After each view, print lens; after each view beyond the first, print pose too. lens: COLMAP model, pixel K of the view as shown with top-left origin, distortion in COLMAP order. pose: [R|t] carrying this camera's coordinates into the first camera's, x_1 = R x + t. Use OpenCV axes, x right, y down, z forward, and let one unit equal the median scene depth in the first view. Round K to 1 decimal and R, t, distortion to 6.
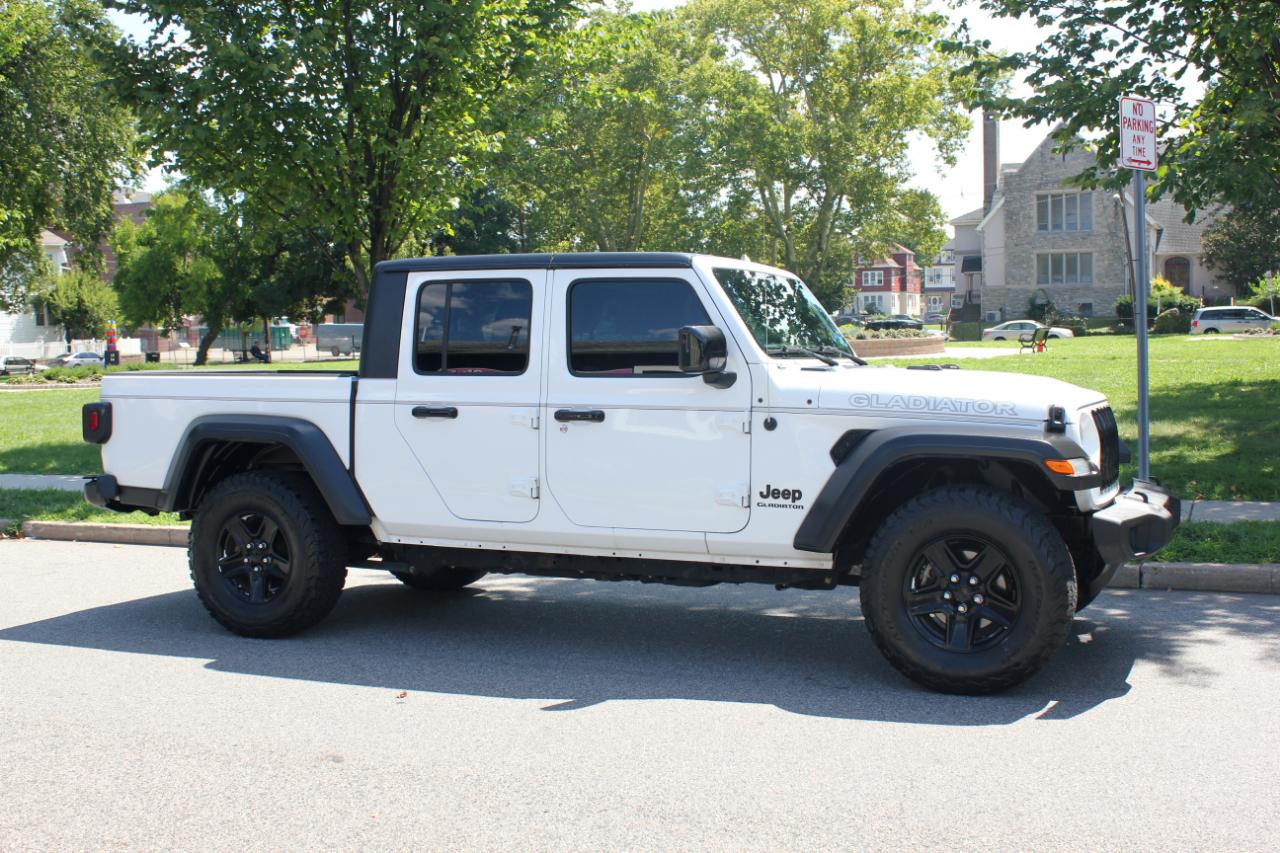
lens RADIAL K [[1377.0, 0, 662.3], [0, 1377.0, 442.6], [0, 0, 1]] dist [-0.058197, 0.000000]
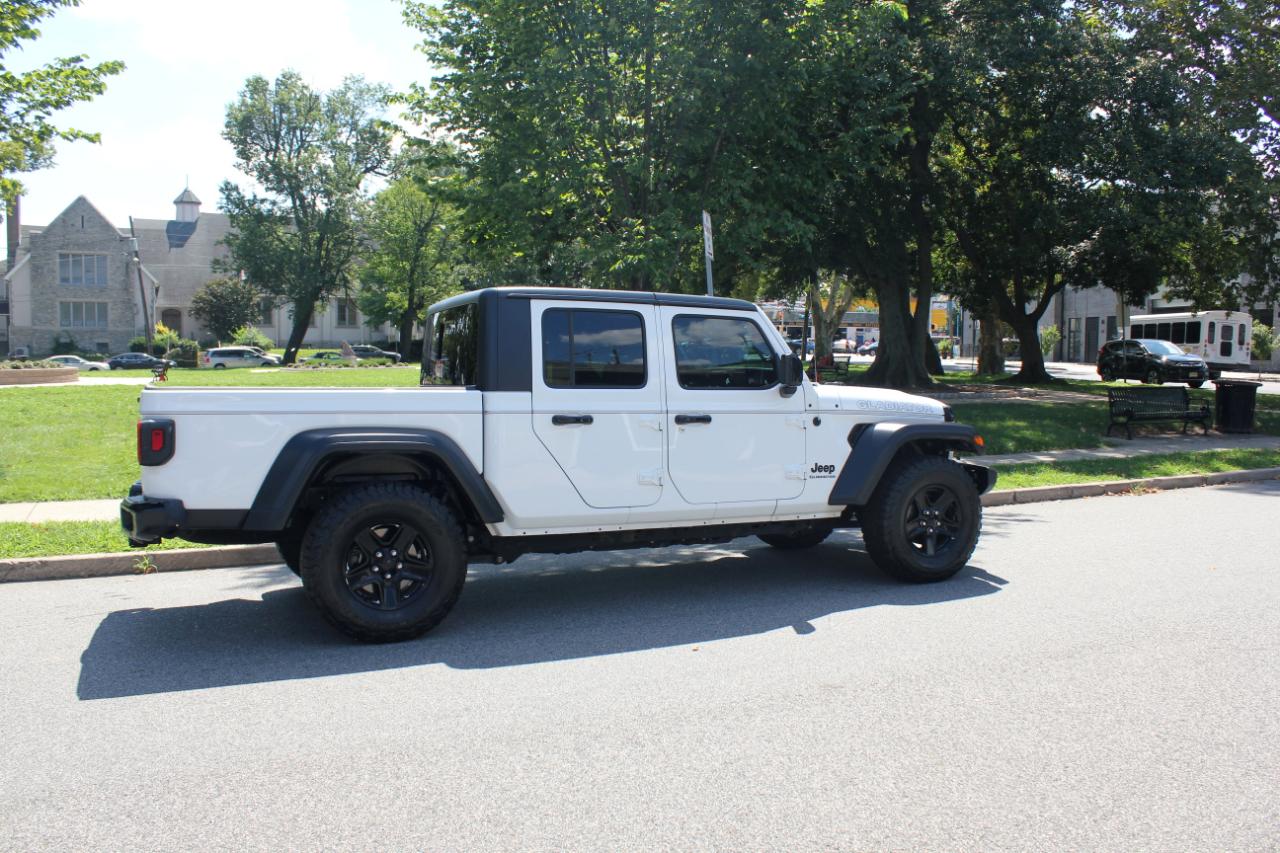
lens RADIAL K [[1036.3, 0, 634.5], [0, 1036.3, 432.2], [0, 0, 1]] dist [-0.127319, 0.068992]
pose [[0.683408, -0.028511, 0.729480, -0.611879], [0.040931, 0.999162, 0.000705, -0.007682], [-0.728888, 0.029377, 0.684002, 0.277386]]
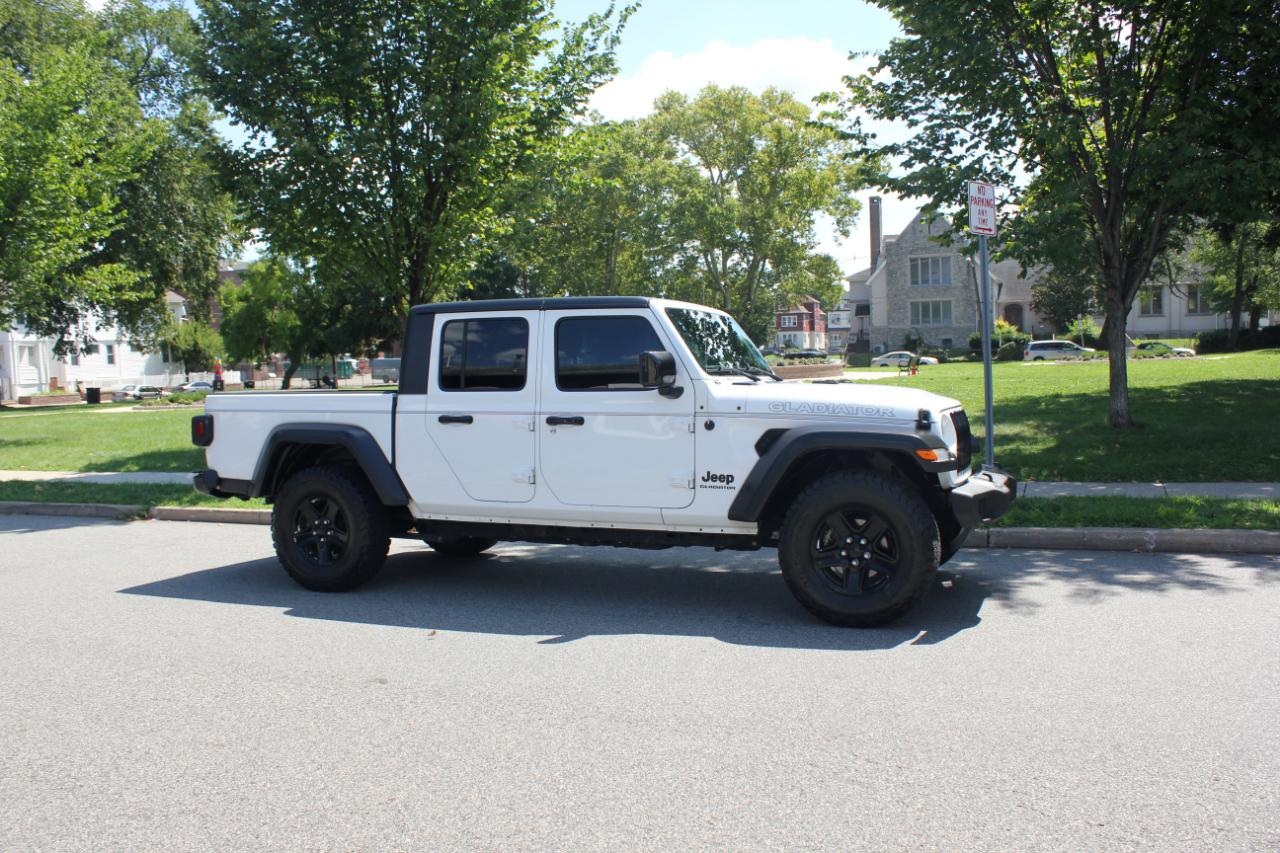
lens RADIAL K [[1036.3, 0, 655.1], [0, 1036.3, 443.2], [0, 0, 1]] dist [-0.127319, 0.068992]
pose [[0.999719, -0.009850, 0.021567, 0.003387], [0.009901, 0.999948, -0.002244, 0.003817], [-0.021544, 0.002457, 0.999765, 0.005750]]
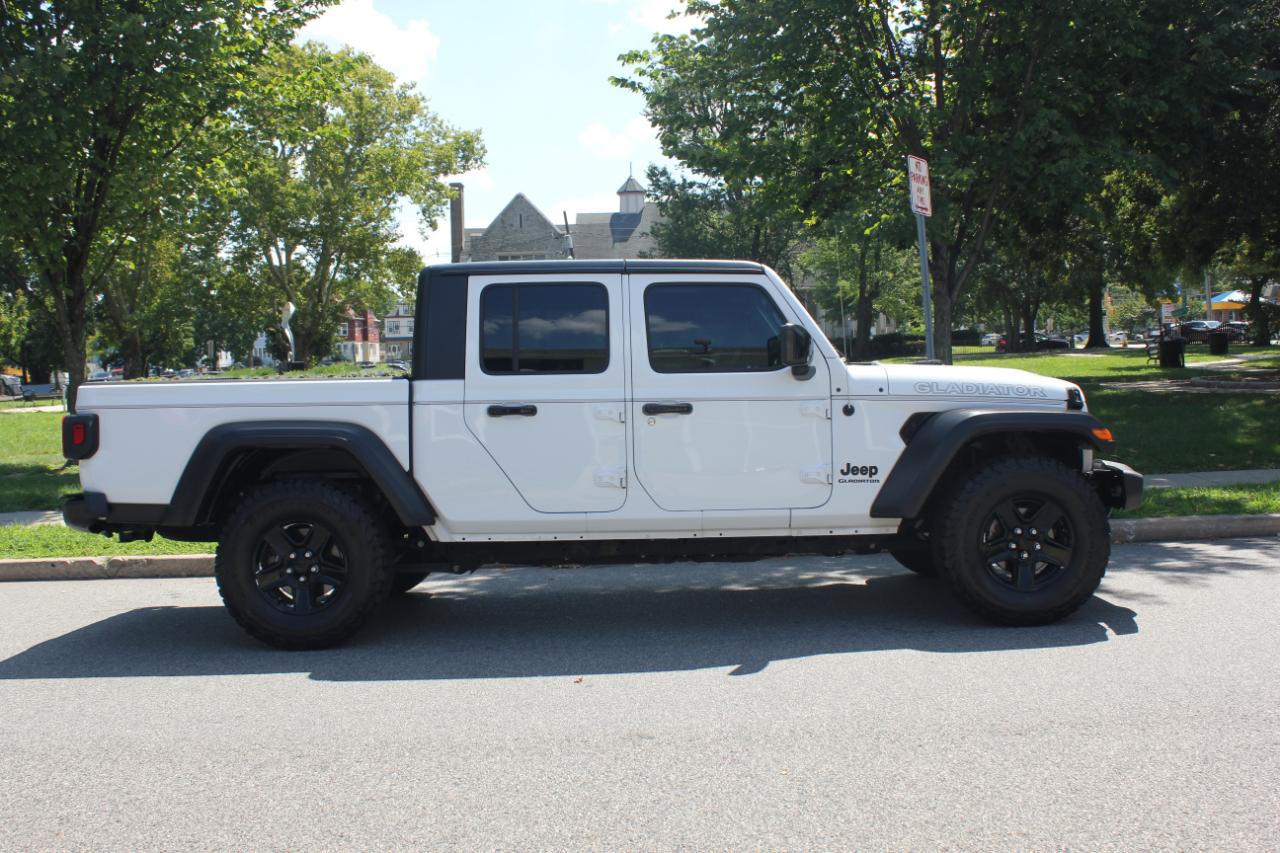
lens RADIAL K [[1202.2, 0, 648.2], [0, 1202.2, 477.5], [0, 0, 1]] dist [-0.081944, 0.000000]
pose [[0.918741, -0.042816, 0.392534, -0.334956], [0.041144, 0.999073, 0.012676, 0.016479], [-0.392712, 0.004505, 0.919650, 0.105049]]
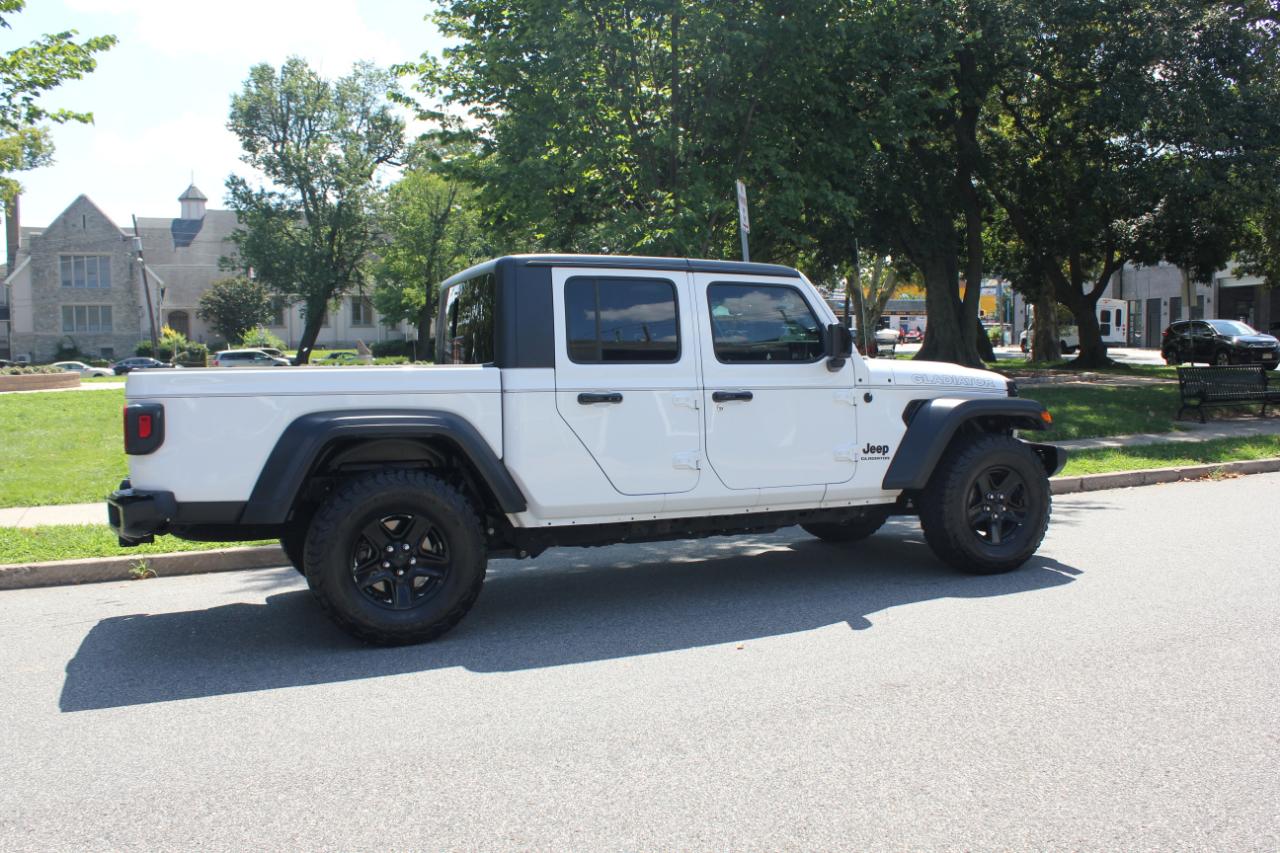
lens RADIAL K [[1094.6, 0, 633.8], [0, 1094.6, 428.0], [0, 0, 1]] dist [-0.118827, 0.070031]
pose [[0.704567, -0.039527, 0.708536, -0.592838], [0.060263, 0.998174, -0.004240, 0.004941], [-0.707074, 0.045685, 0.705662, 0.297267]]
